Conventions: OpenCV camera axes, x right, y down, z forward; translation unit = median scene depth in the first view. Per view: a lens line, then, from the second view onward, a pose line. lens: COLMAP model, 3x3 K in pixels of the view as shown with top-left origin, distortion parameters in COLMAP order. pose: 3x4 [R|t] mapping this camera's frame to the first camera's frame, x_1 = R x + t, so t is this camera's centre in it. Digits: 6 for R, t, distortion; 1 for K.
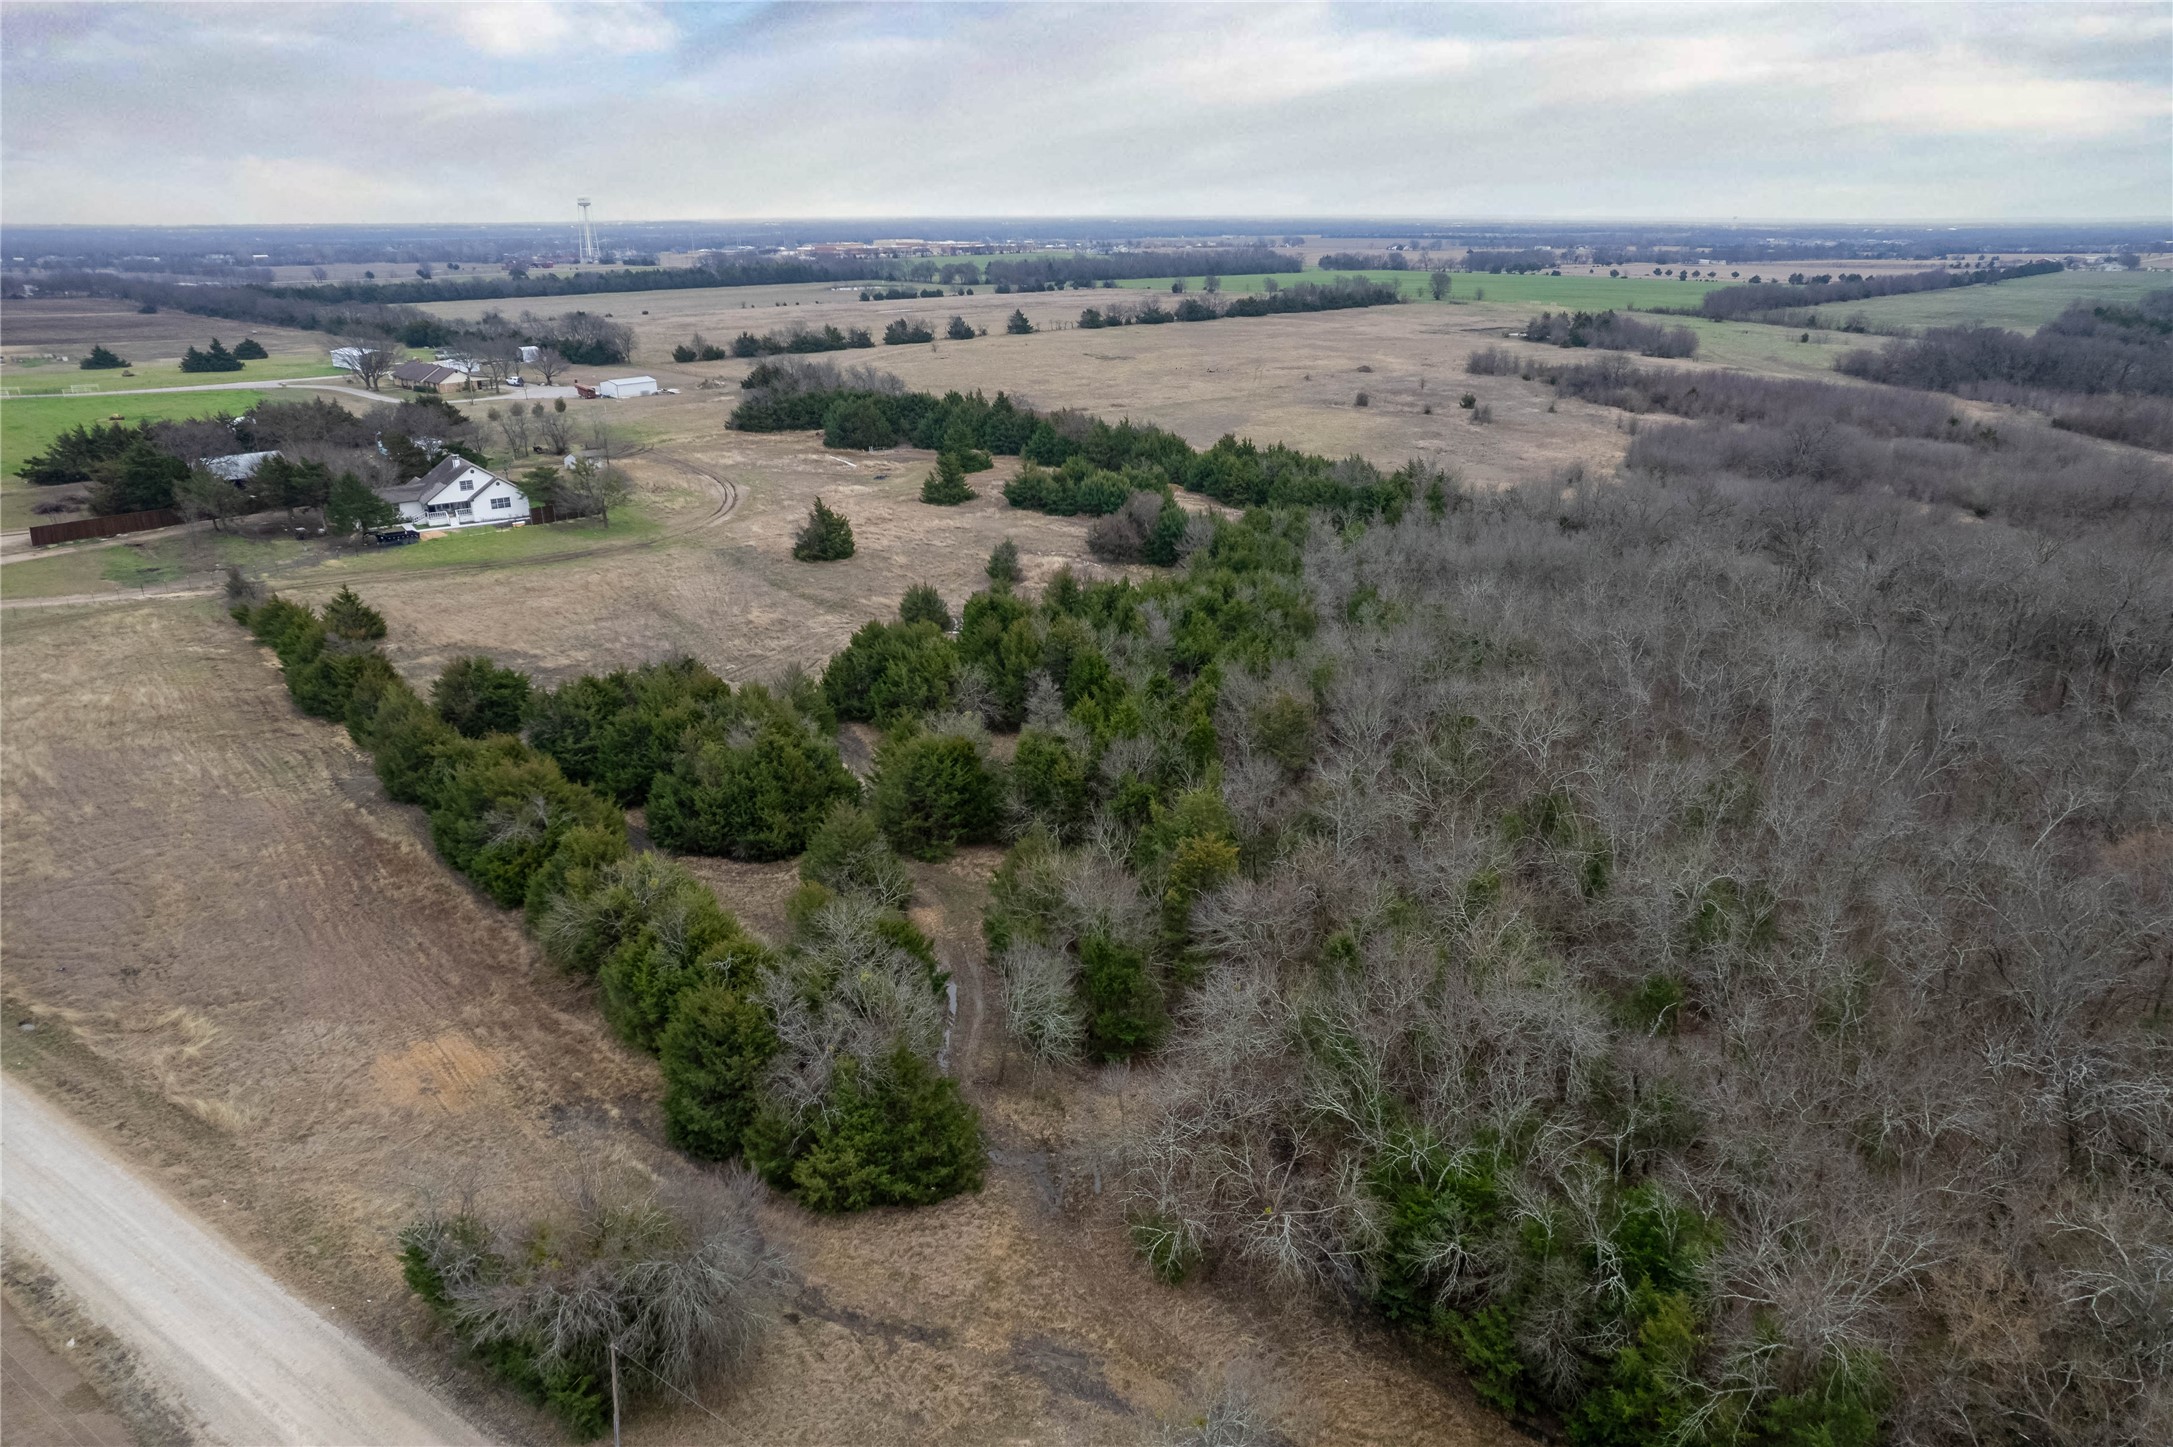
lens RADIAL K [[1399.8, 0, 1086.5], [0, 1399.8, 723.5], [0, 0, 1]] dist [-0.078747, 0.080416]
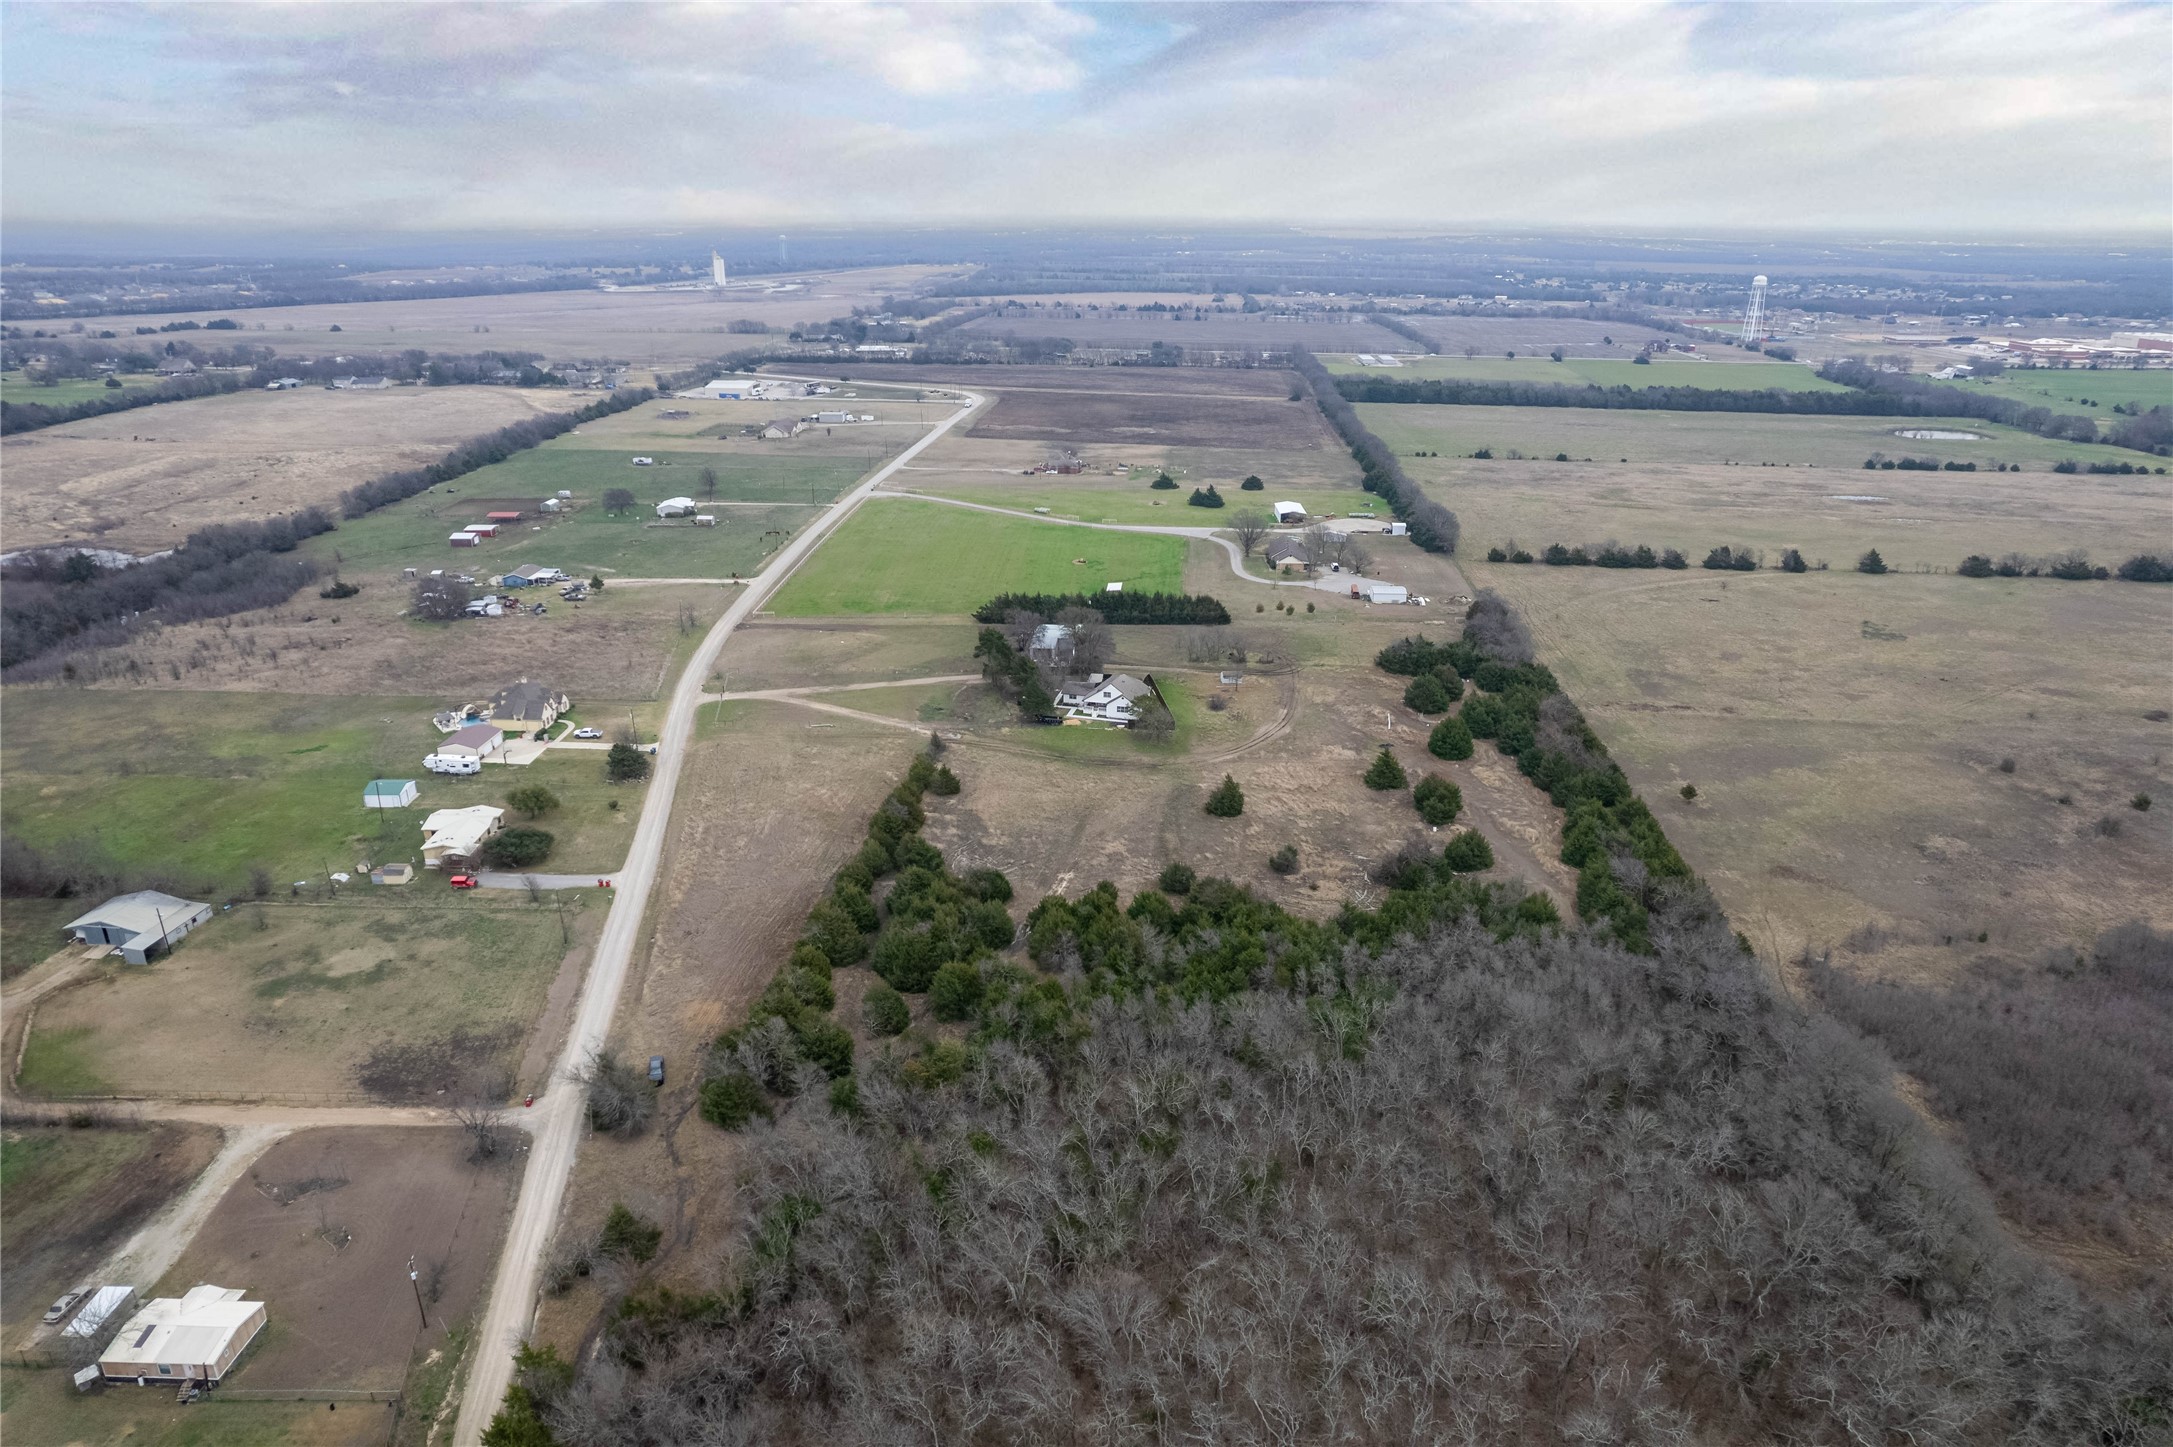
lens RADIAL K [[1399.8, 0, 1086.5], [0, 1399.8, 723.5], [0, 0, 1]] dist [-0.078747, 0.080416]
pose [[0.655669, 0.271863, -0.704407, 0.959834], [-0.269379, 0.955761, 0.118131, -0.438718], [0.705360, 0.112298, 0.699897, -0.244964]]
